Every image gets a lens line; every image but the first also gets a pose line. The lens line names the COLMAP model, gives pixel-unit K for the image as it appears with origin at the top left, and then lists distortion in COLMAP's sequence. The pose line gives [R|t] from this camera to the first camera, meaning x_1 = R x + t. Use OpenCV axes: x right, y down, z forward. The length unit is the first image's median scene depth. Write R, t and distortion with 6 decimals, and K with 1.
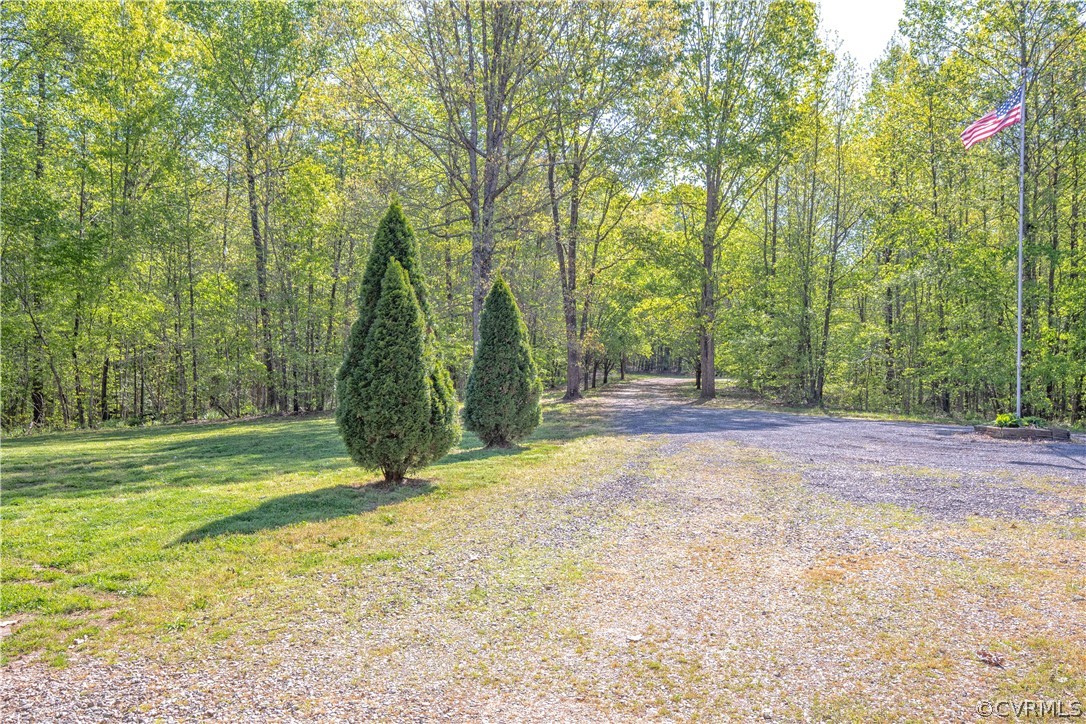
lens RADIAL K [[913.3, 0, 547.6], [0, 913.3, 362.6], [0, 0, 1]] dist [0.045129, 0.006168]
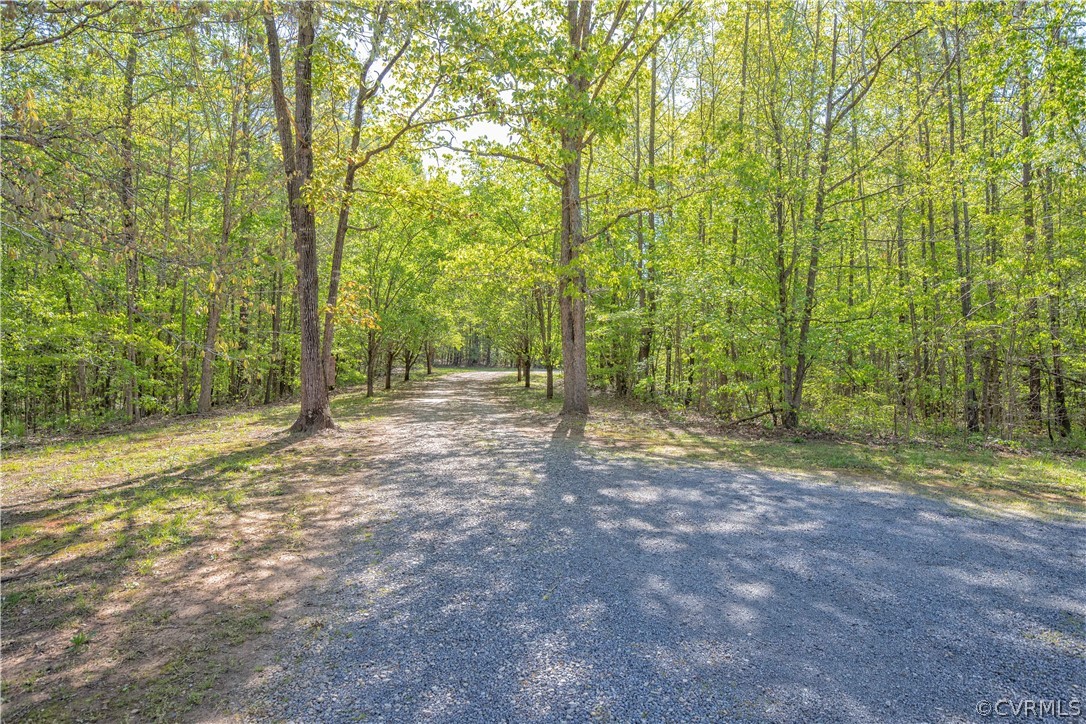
lens RADIAL K [[701.4, 0, 543.0], [0, 701.4, 362.0], [0, 0, 1]] dist [0.018605, 0.001472]
pose [[0.972245, -0.014394, 0.233520, 0.032800], [0.012352, 0.999872, 0.010205, 0.001475], [-0.233637, -0.007037, 0.972298, 0.343926]]
